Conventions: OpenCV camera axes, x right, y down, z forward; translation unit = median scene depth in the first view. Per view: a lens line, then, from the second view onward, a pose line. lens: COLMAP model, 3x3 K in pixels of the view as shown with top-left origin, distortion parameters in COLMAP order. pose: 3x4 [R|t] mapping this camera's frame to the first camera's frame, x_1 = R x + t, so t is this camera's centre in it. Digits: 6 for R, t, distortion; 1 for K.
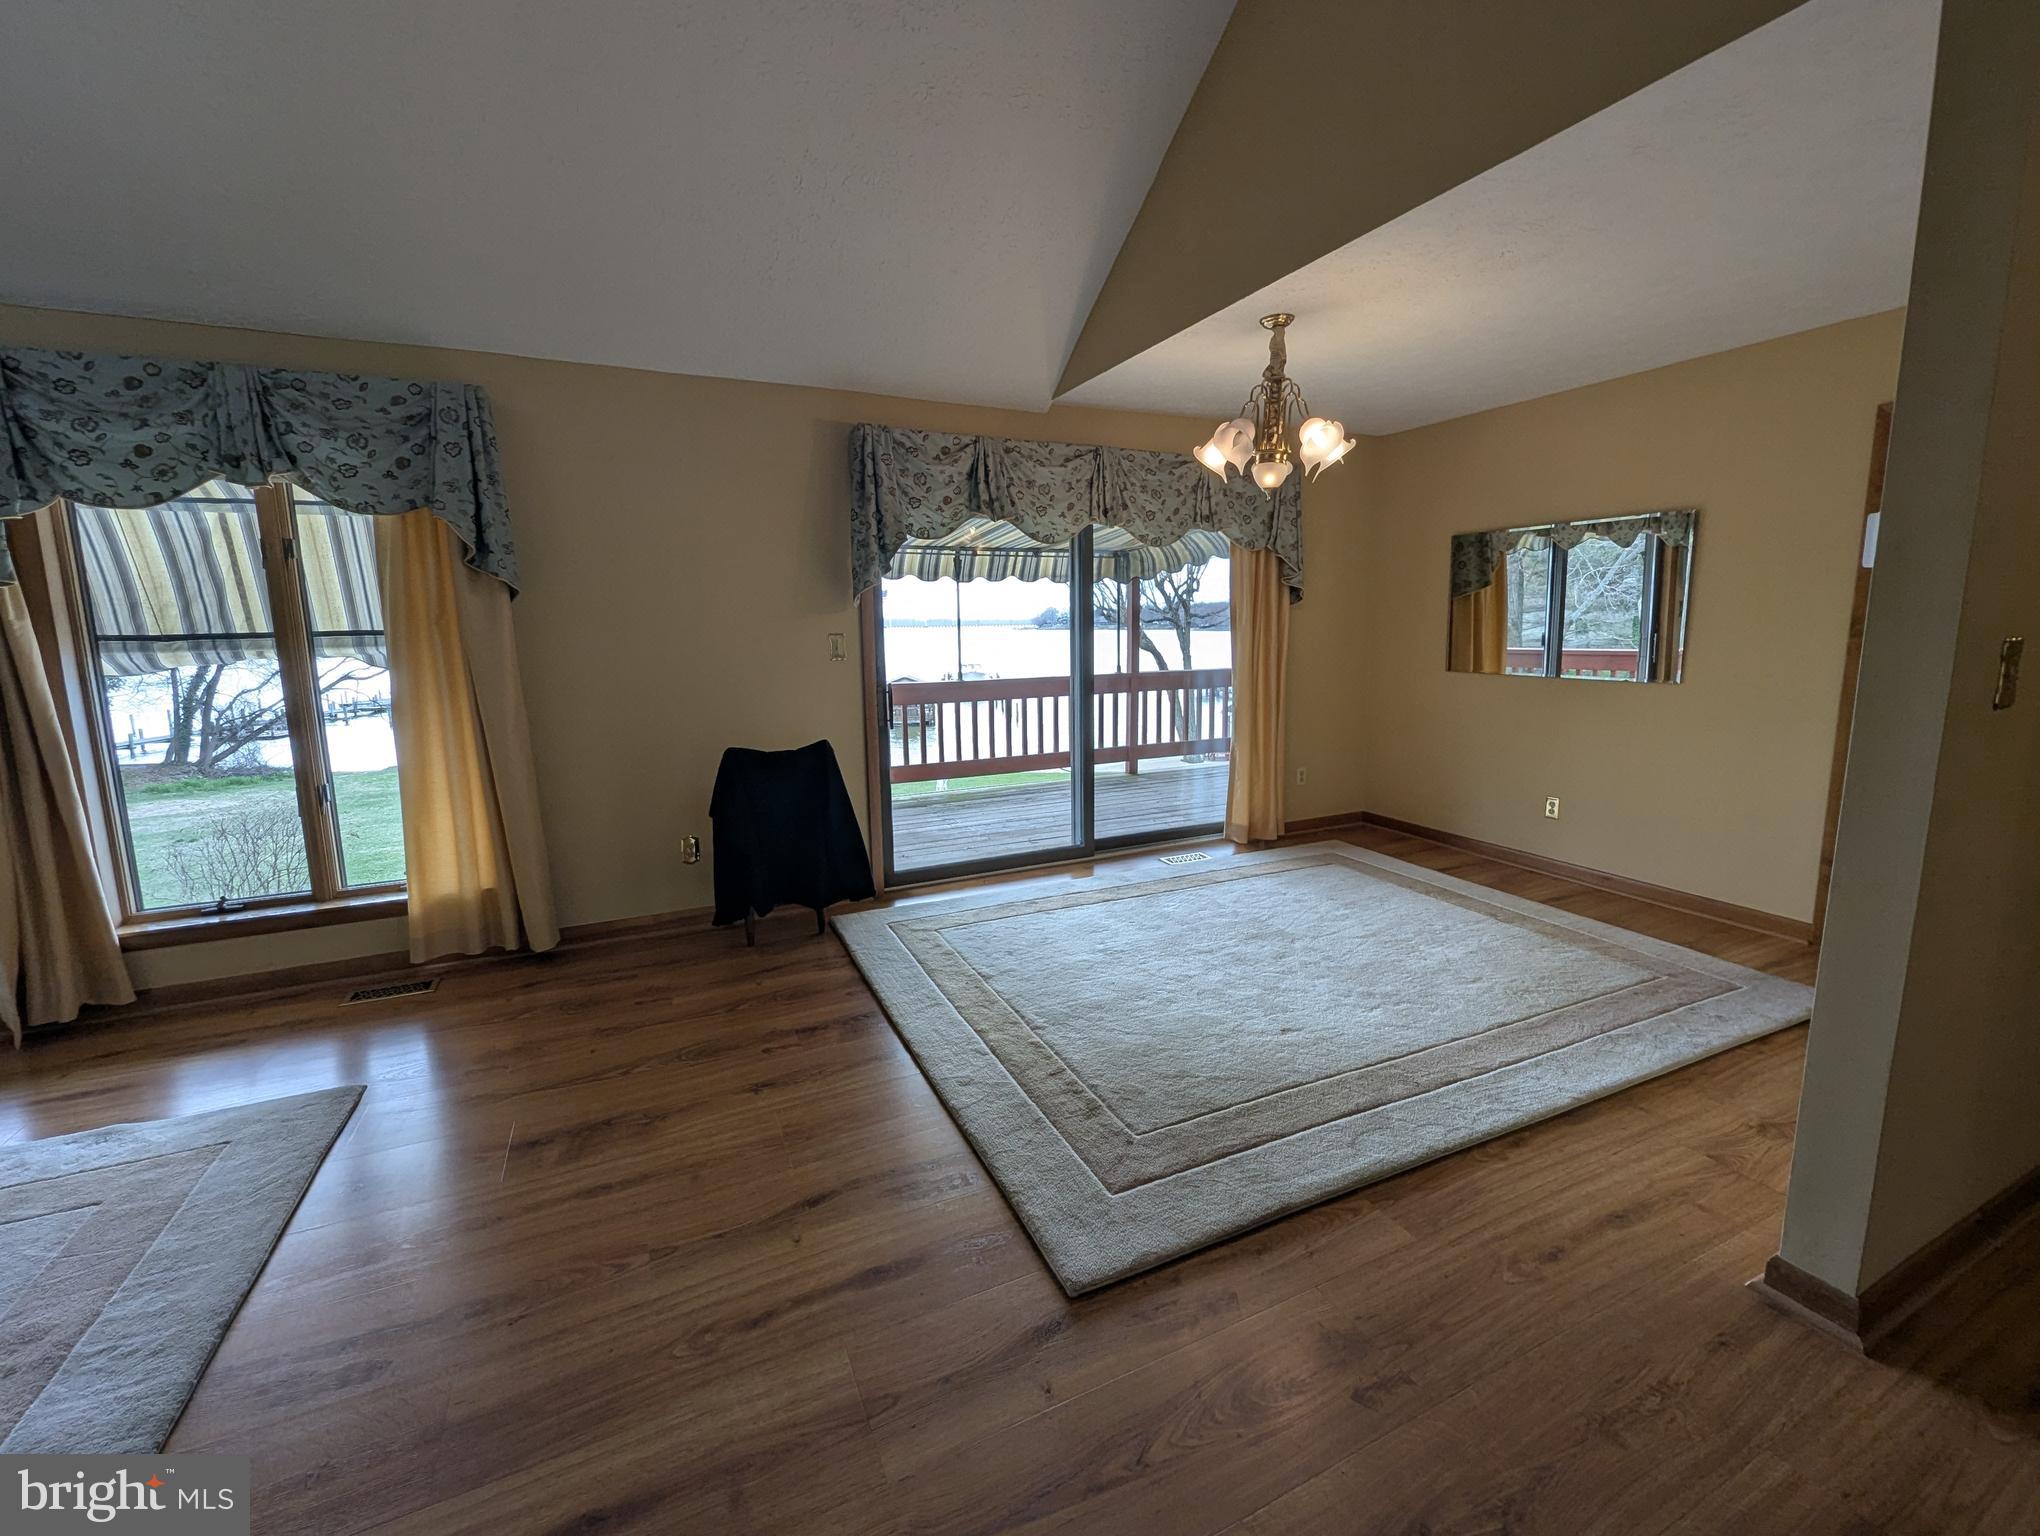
lens RADIAL K [[866.4, 0, 1066.1], [0, 866.4, 755.2], [0, 0, 1]] dist [0.000984, -0.000529]
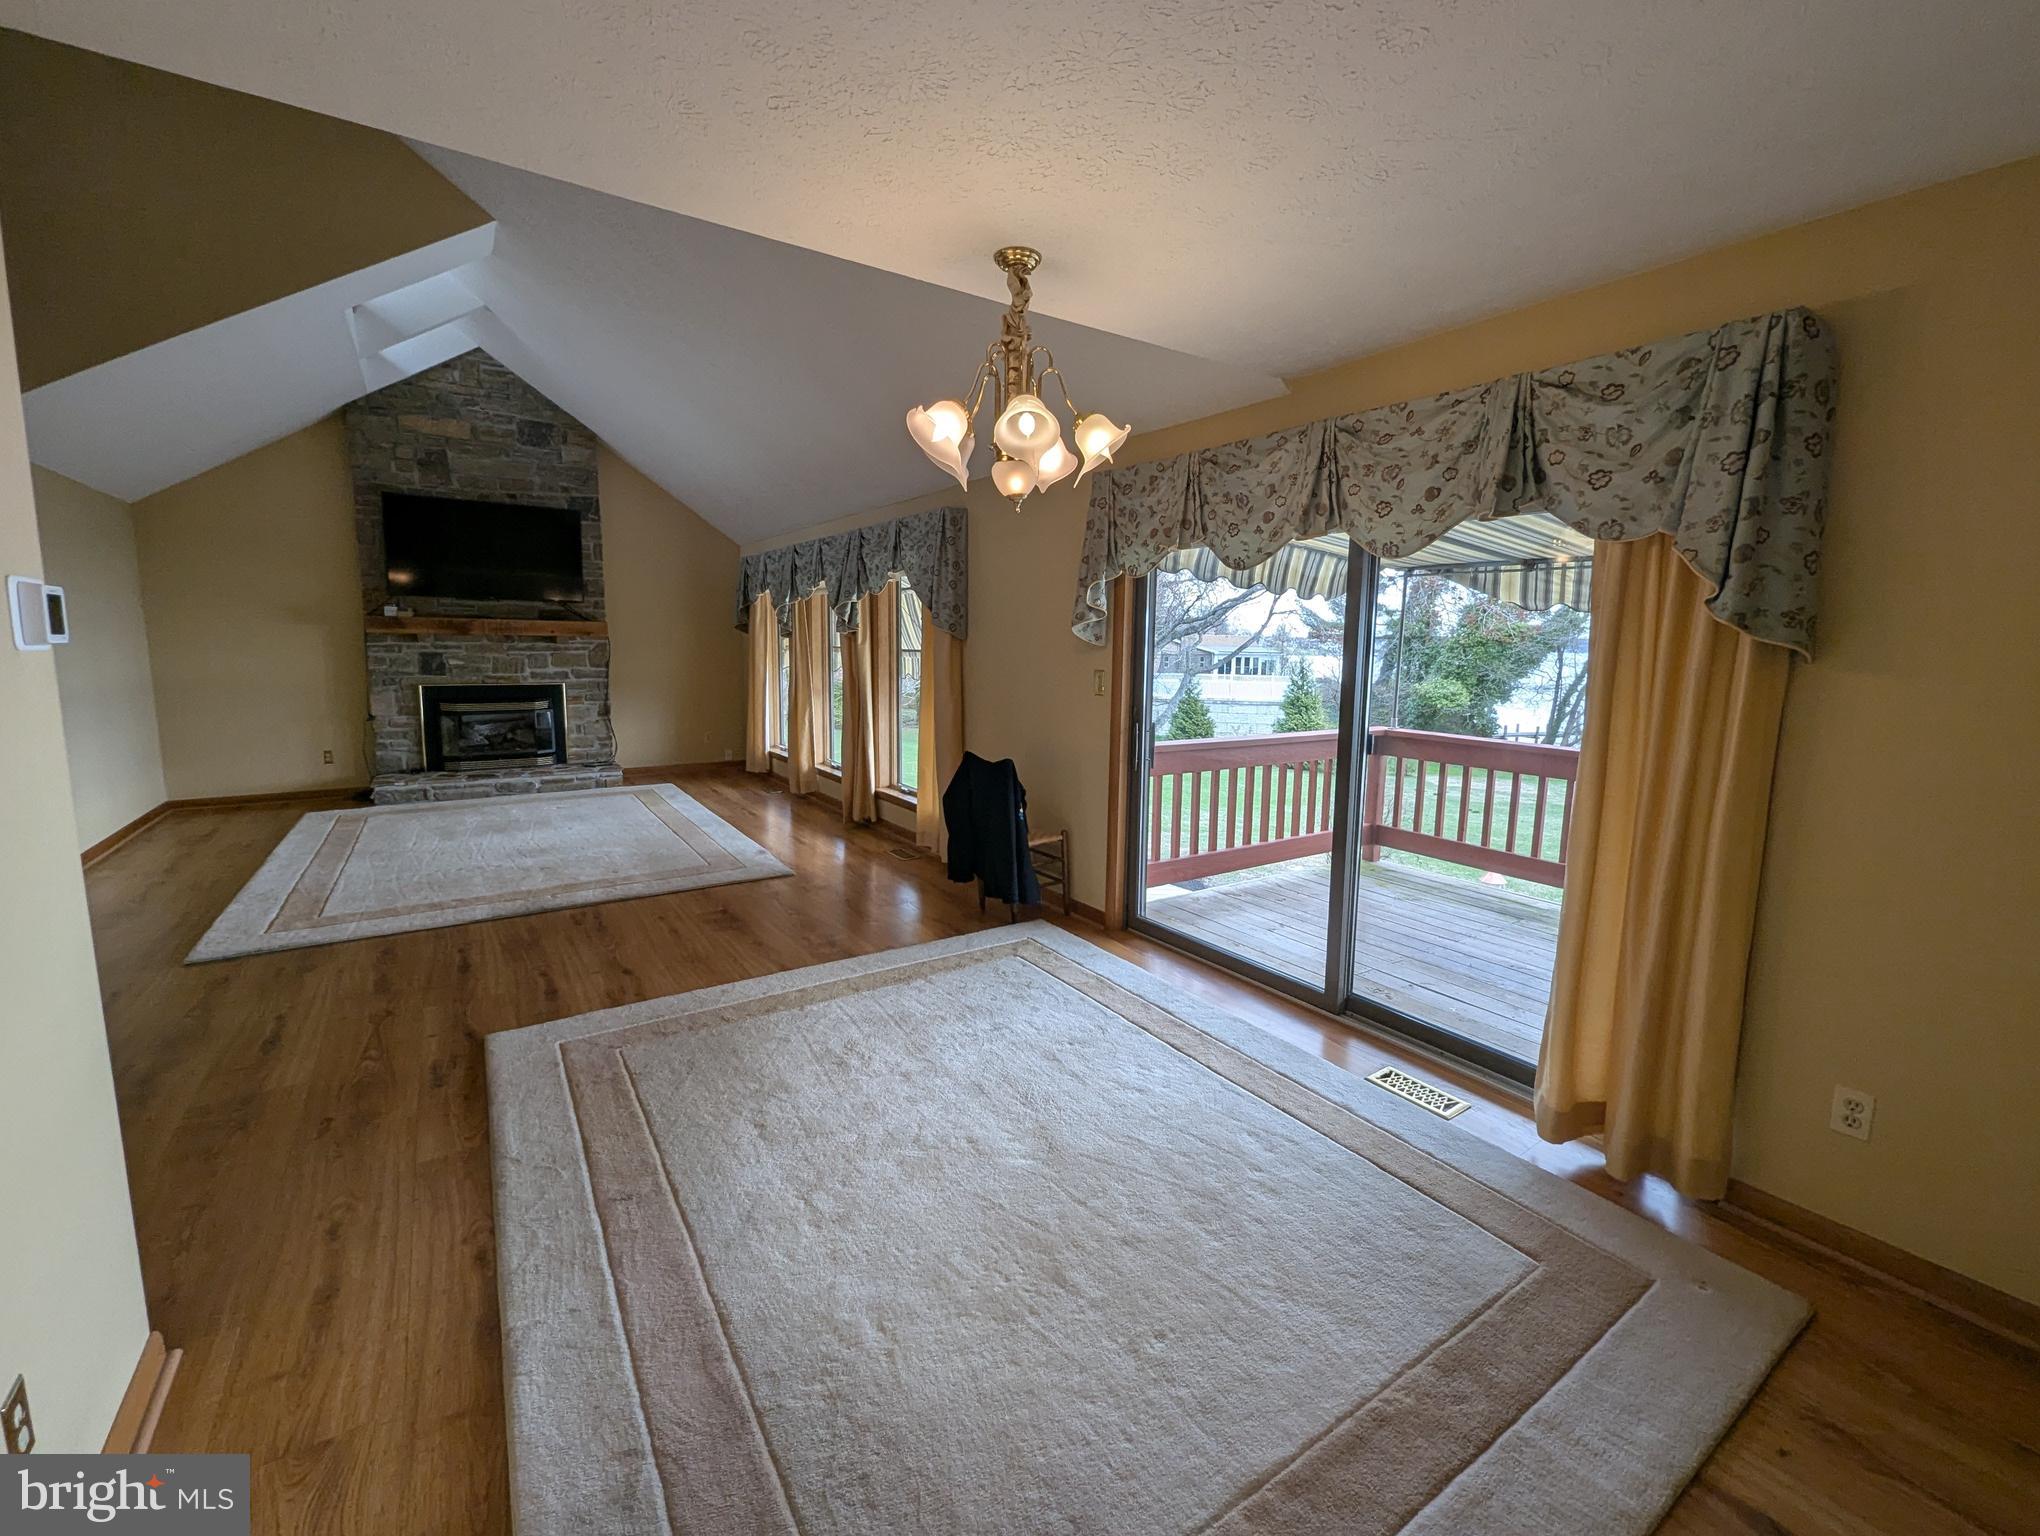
lens RADIAL K [[842.8, 0, 1020.0], [0, 842.8, 768.0], [0, 0, 1]] dist [-0.000960, -0.000510]
pose [[0.126582, 0.172662, -0.976814, 1.041772], [-0.152013, 0.976480, 0.152904, -0.223460], [0.980239, 0.129133, 0.149851, 1.024621]]
